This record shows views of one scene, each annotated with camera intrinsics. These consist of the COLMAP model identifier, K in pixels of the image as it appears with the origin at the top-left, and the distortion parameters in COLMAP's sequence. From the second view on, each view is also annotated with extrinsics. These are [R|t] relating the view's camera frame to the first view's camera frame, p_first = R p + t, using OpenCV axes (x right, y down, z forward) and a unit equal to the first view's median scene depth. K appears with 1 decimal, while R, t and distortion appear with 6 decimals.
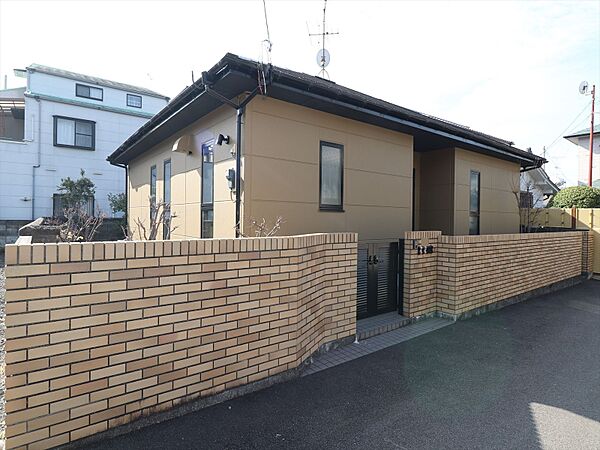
lens RADIAL K [[330.6, 0, 300.0], [0, 330.6, 225.0], [0, 0, 1]] dist [-0.002790, -0.000569]
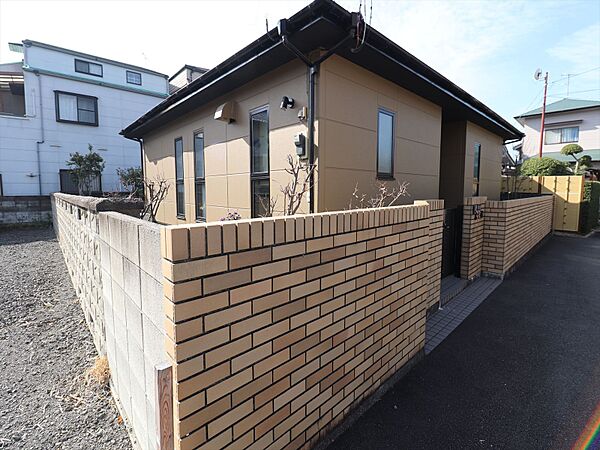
lens RADIAL K [[278.0, 0, 300.8], [0, 278.0, 215.5], [0, 0, 1]] dist [-0.000587, -0.008930]
pose [[0.994477, -0.027272, 0.101353, -0.137067], [0.020002, 0.997199, 0.072064, 0.001408], [-0.103035, -0.069639, 0.992237, 0.093828]]
